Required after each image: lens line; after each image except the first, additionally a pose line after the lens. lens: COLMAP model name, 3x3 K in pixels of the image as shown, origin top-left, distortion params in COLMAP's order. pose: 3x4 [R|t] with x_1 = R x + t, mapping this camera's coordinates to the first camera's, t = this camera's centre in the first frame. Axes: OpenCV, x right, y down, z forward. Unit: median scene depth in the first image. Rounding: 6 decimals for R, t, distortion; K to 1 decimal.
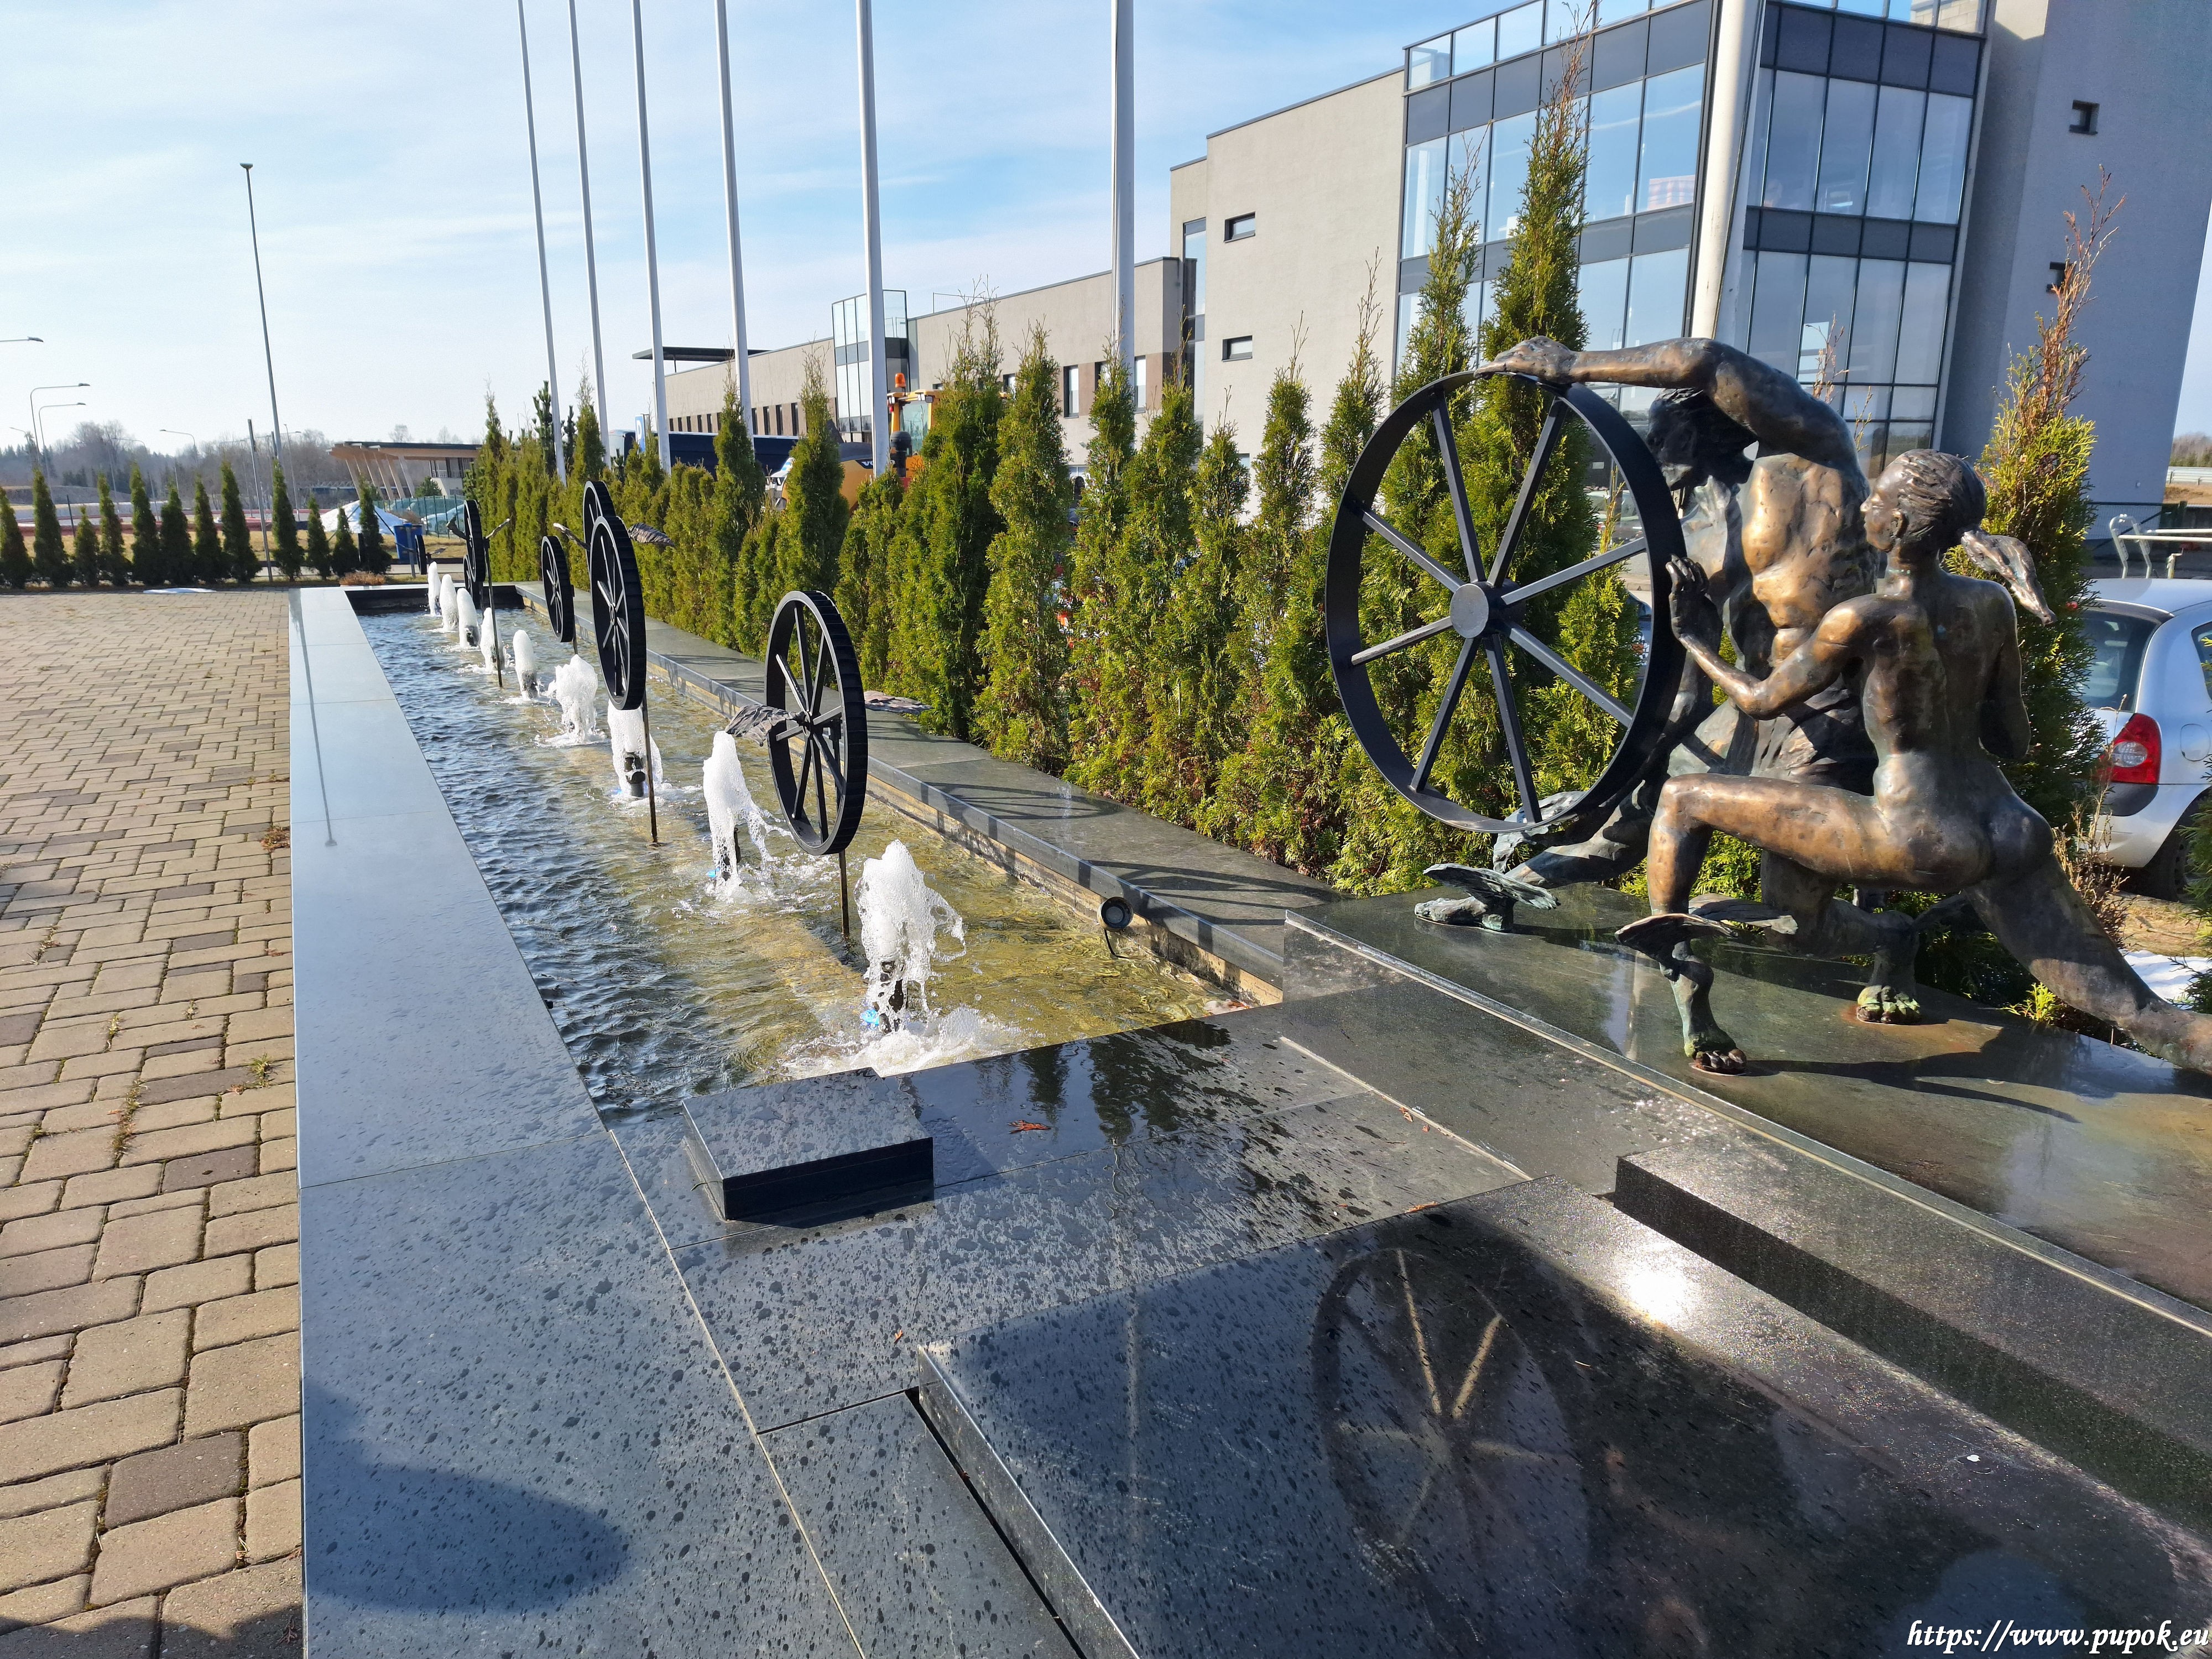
lens RADIAL K [[1552.2, 0, 1101.0], [0, 1552.2, 869.3], [0, 0, 1]] dist [0.076357, -0.105211]
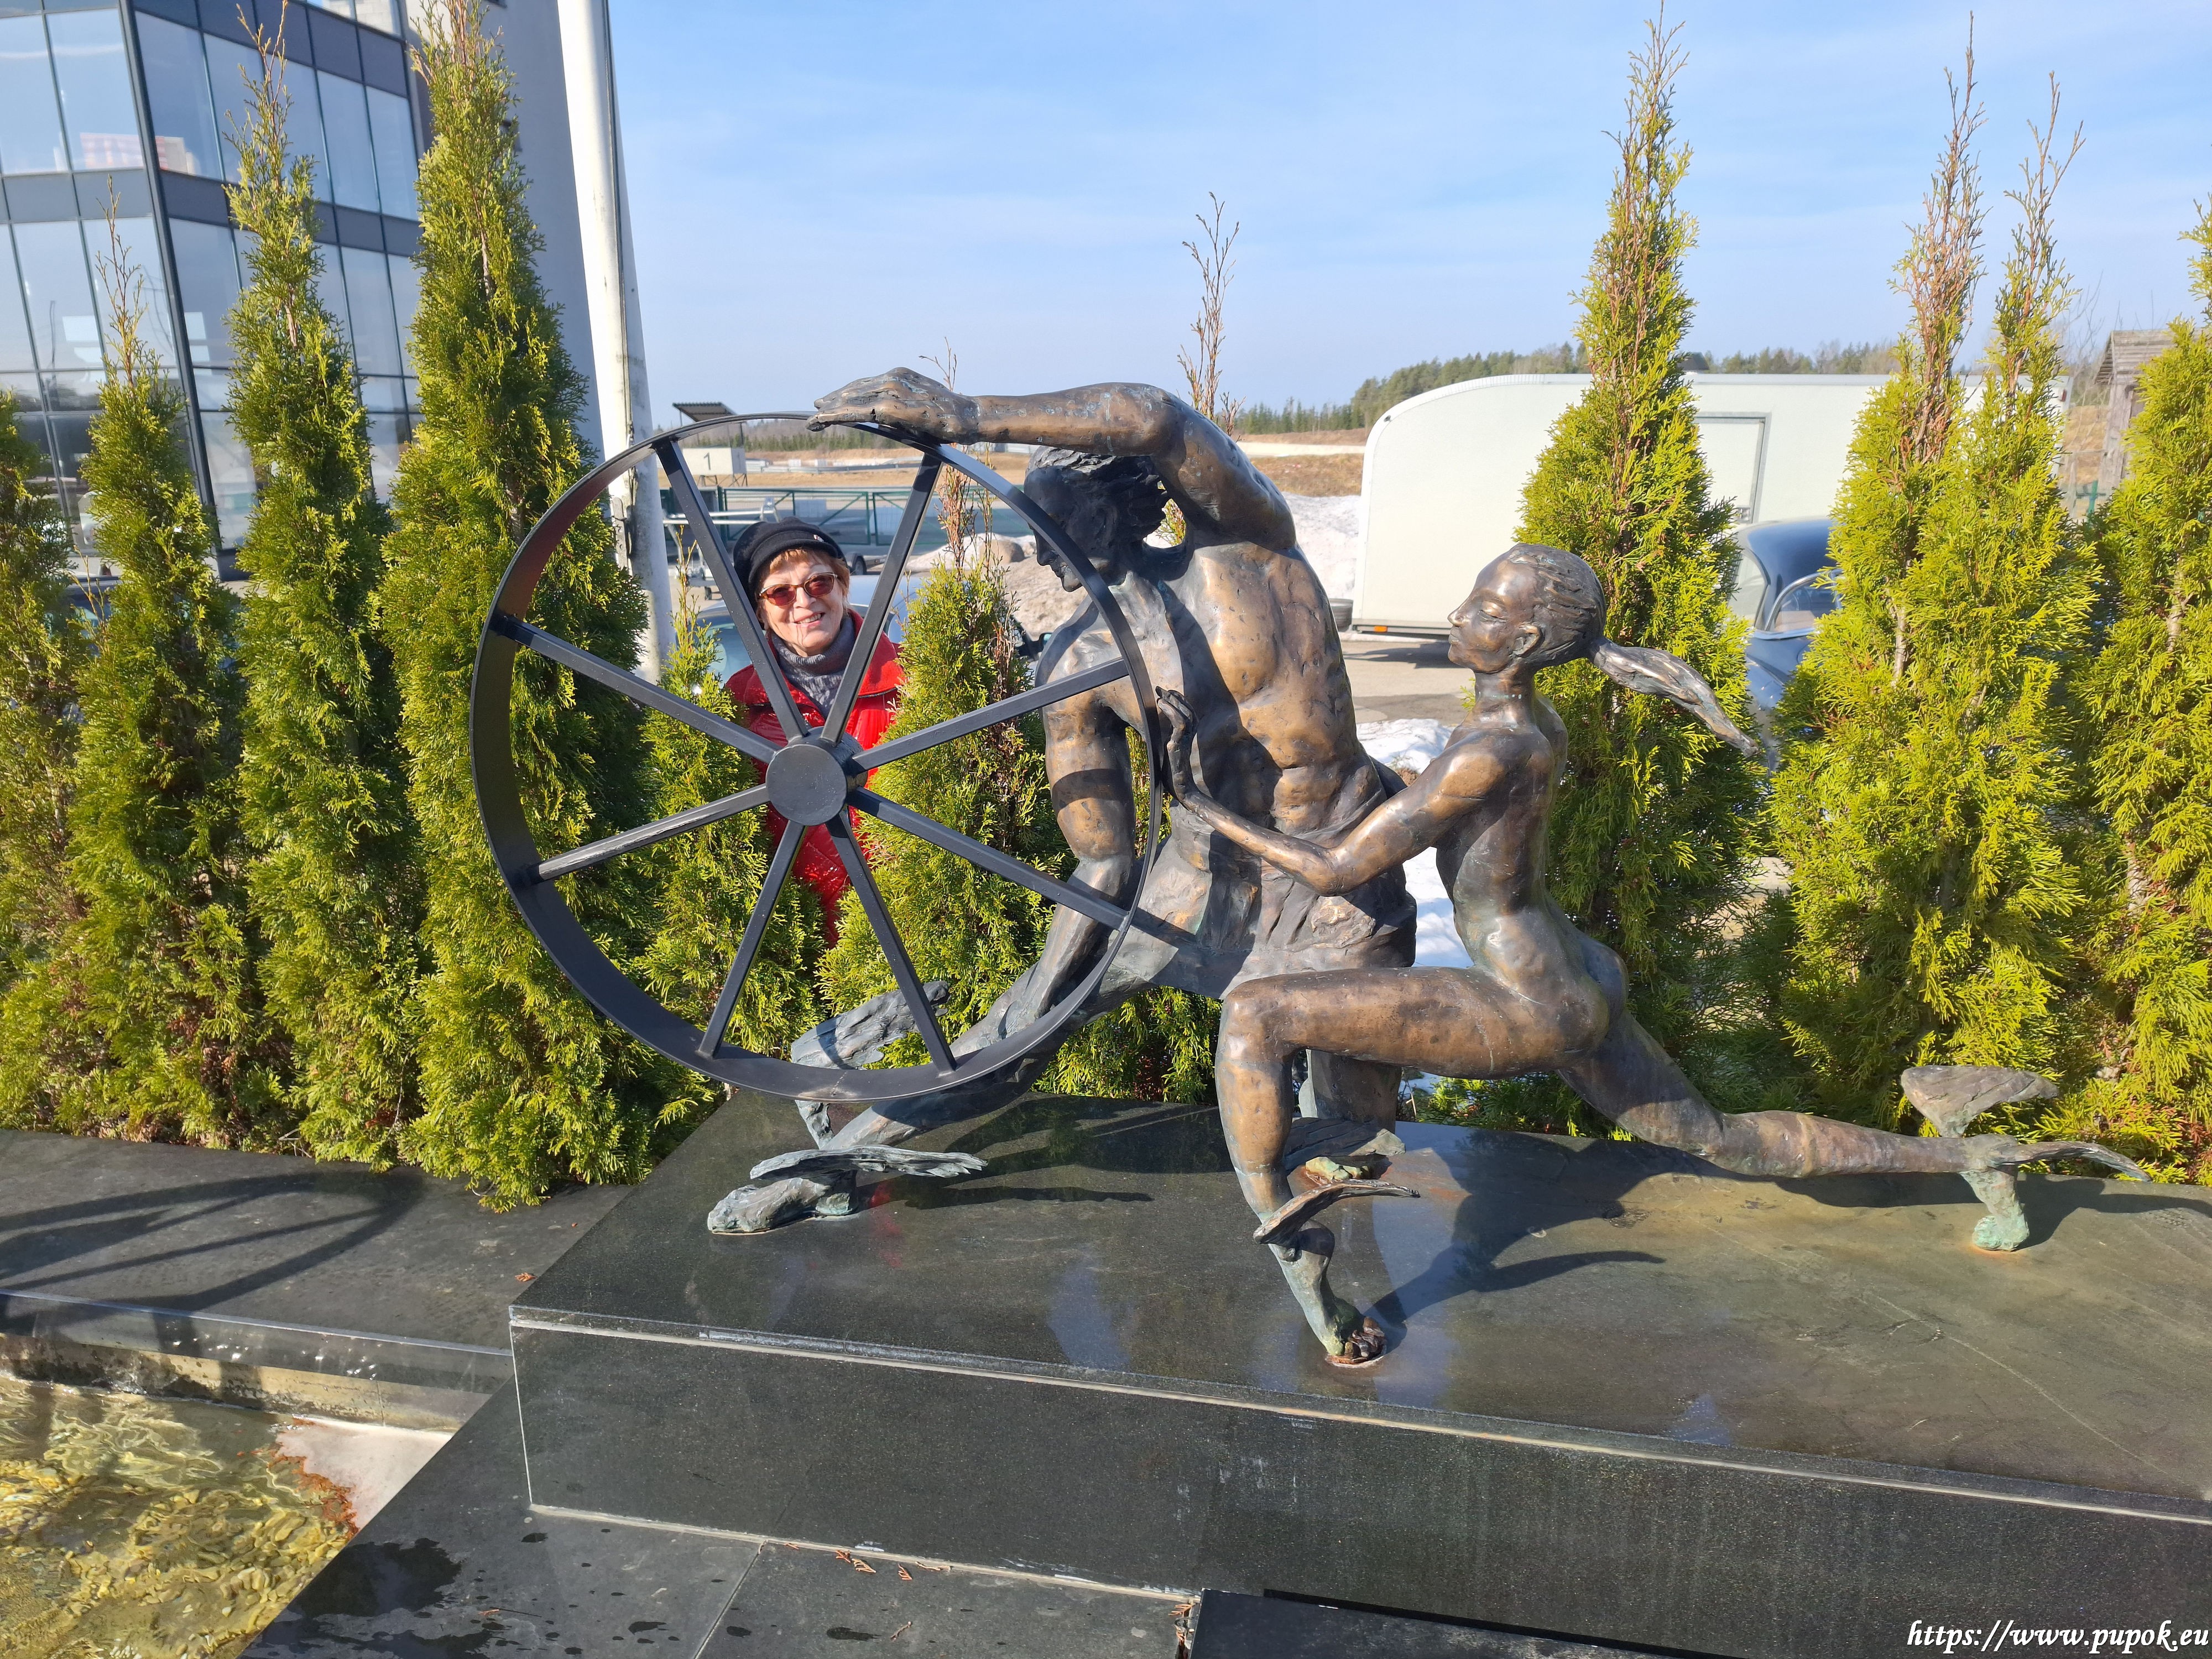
lens RADIAL K [[1552.2, 0, 1101.0], [0, 1552.2, 869.3], [0, 0, 1]] dist [0.076357, -0.105211]
pose [[0.637361, -0.206372, 0.742416, -0.154021], [0.203881, 0.974297, 0.095798, -0.153236], [-0.743104, 0.090307, 0.663055, 0.442846]]
